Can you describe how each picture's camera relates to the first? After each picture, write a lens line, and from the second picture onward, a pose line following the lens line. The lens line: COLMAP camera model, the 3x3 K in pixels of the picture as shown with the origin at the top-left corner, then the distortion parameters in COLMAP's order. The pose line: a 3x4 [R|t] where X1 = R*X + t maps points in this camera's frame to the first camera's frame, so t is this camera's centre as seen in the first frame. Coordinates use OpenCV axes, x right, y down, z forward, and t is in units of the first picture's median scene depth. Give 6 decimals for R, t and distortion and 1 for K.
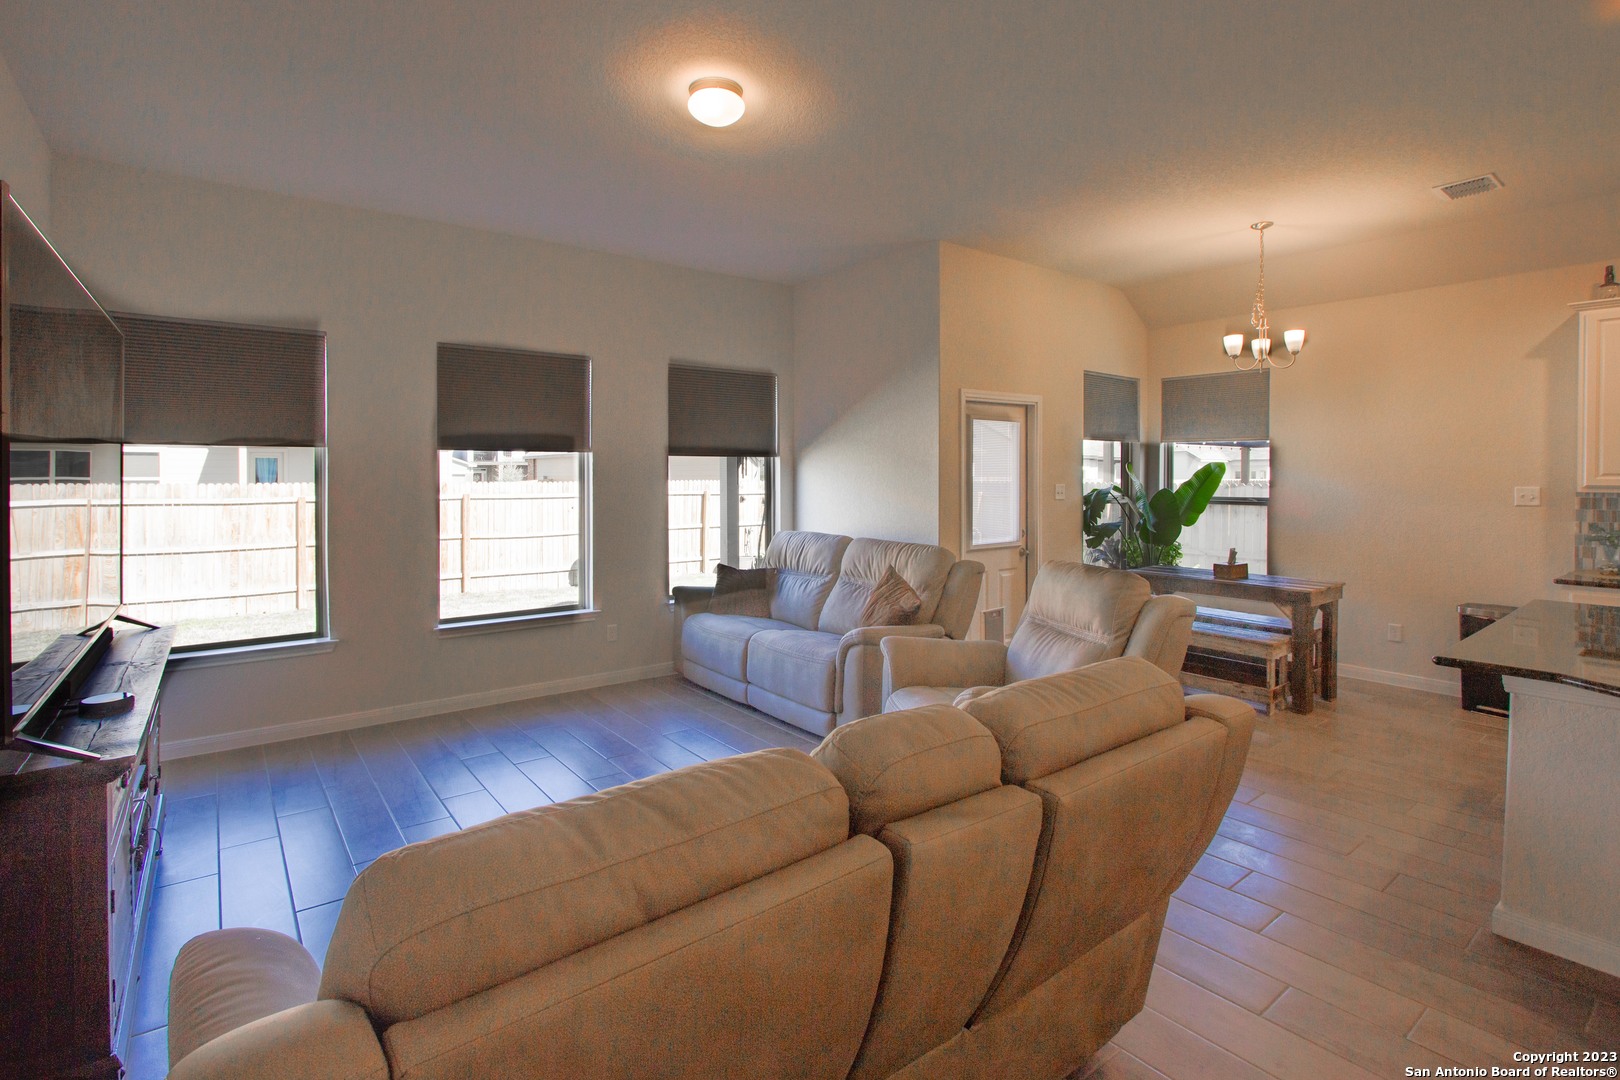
lens RADIAL K [[769.0, 0, 814.2], [0, 769.0, 480.2], [0, 0, 1]] dist [-0.022759, 0.000581]
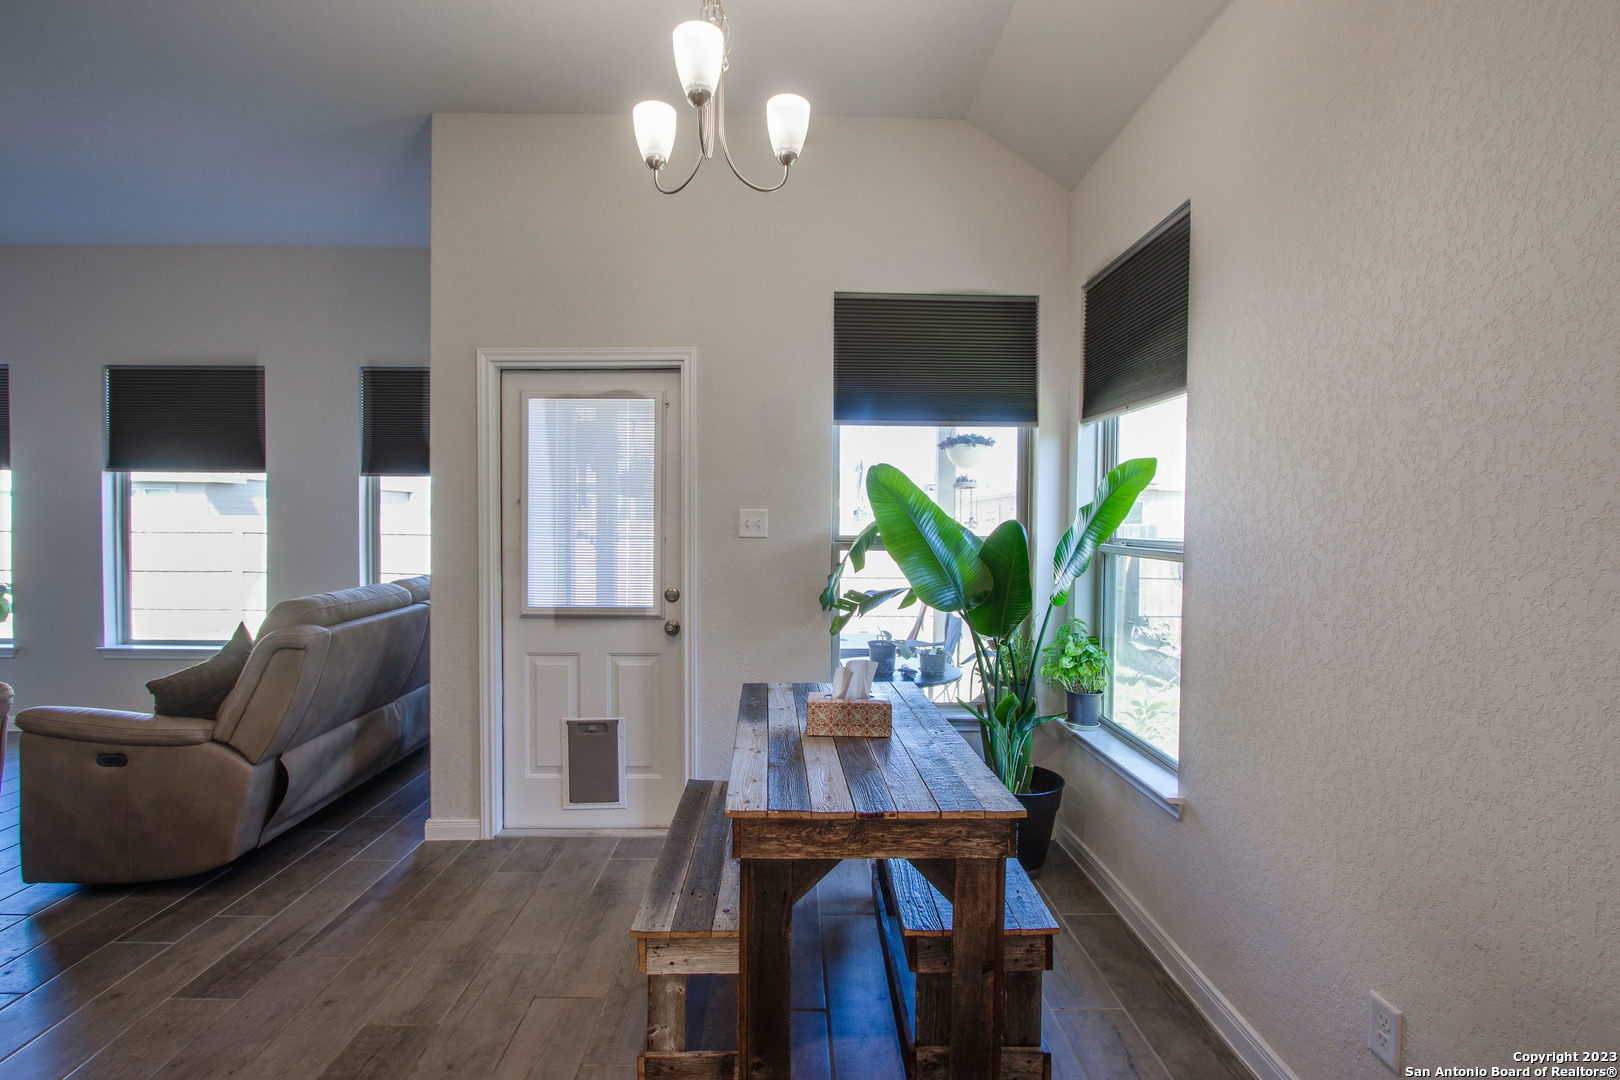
lens RADIAL K [[780.4, 0, 810.0], [0, 780.4, 540.0], [0, 0, 1]] dist [-0.015761, -0.000528]
pose [[0.800577, 0.018558, -0.598943, 0.784855], [-0.012282, 0.999819, 0.014562, 0.021322], [0.599104, -0.004301, 0.800659, 0.675519]]
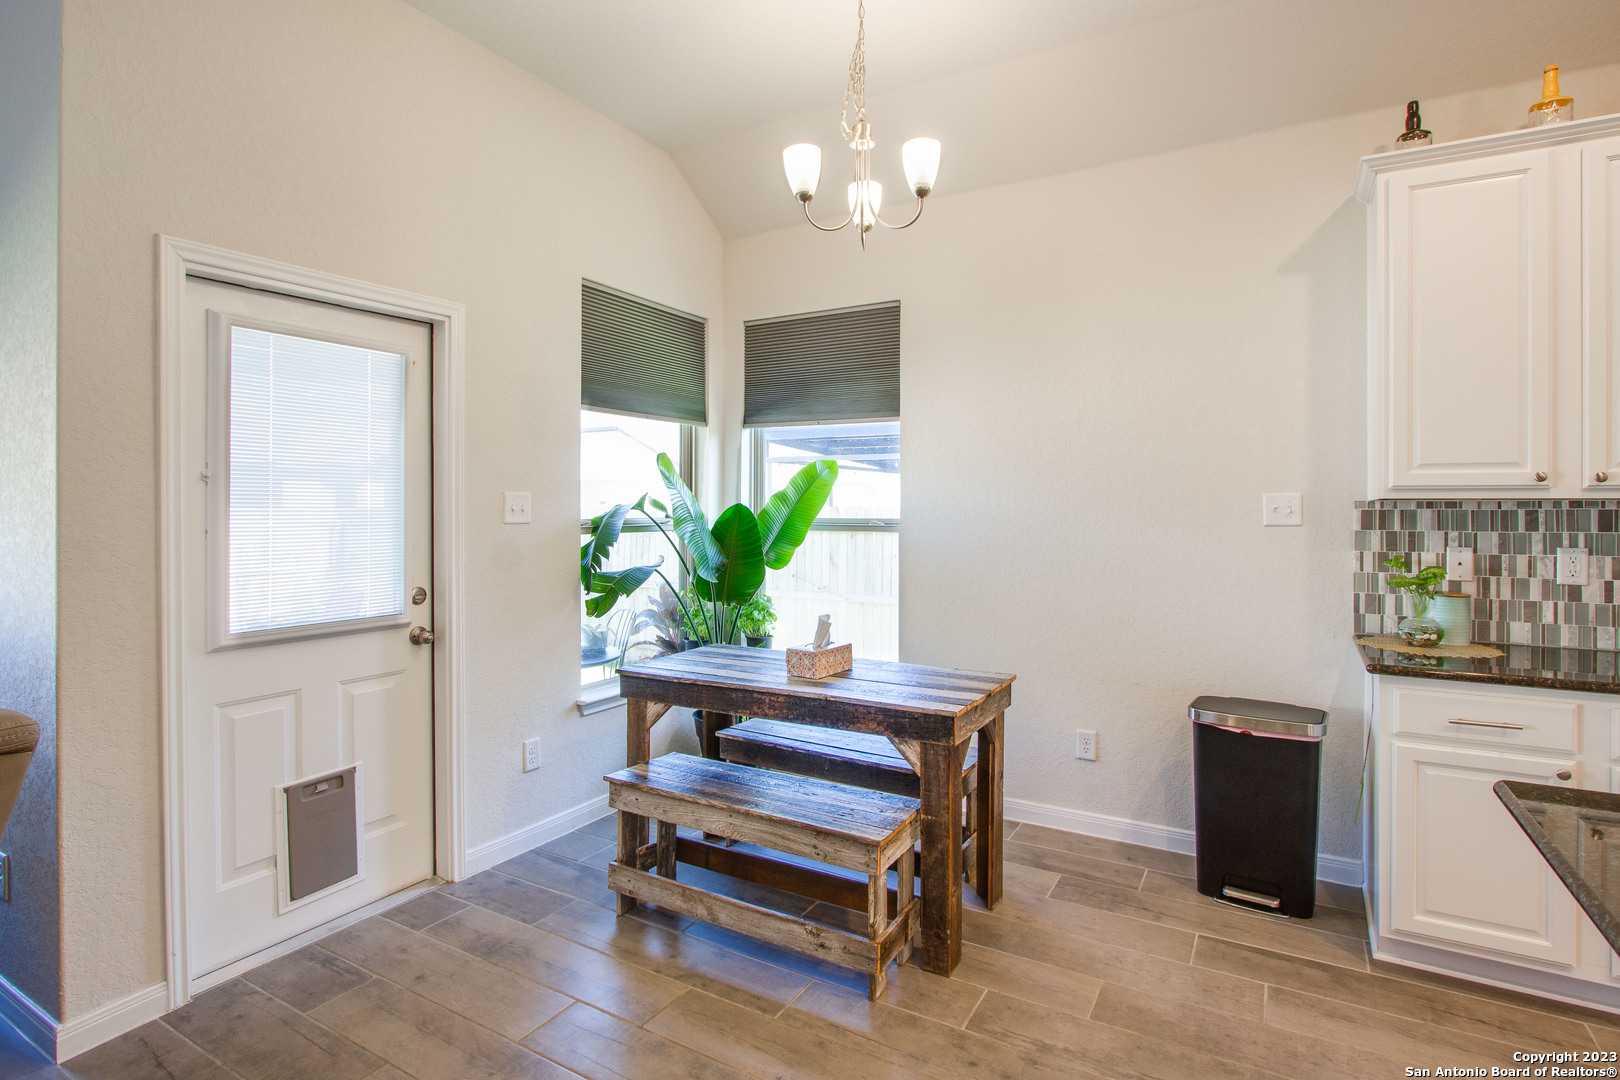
lens RADIAL K [[791.7, 0, 807.3], [0, 791.7, 508.9], [0, 0, 1]] dist [-0.018481, 0.000928]
pose [[0.932457, 0.000142, 0.361282, 0.358001], [0.002125, 0.999980, -0.005880, 0.022403], [-0.361276, 0.006250, 0.932438, 0.528409]]
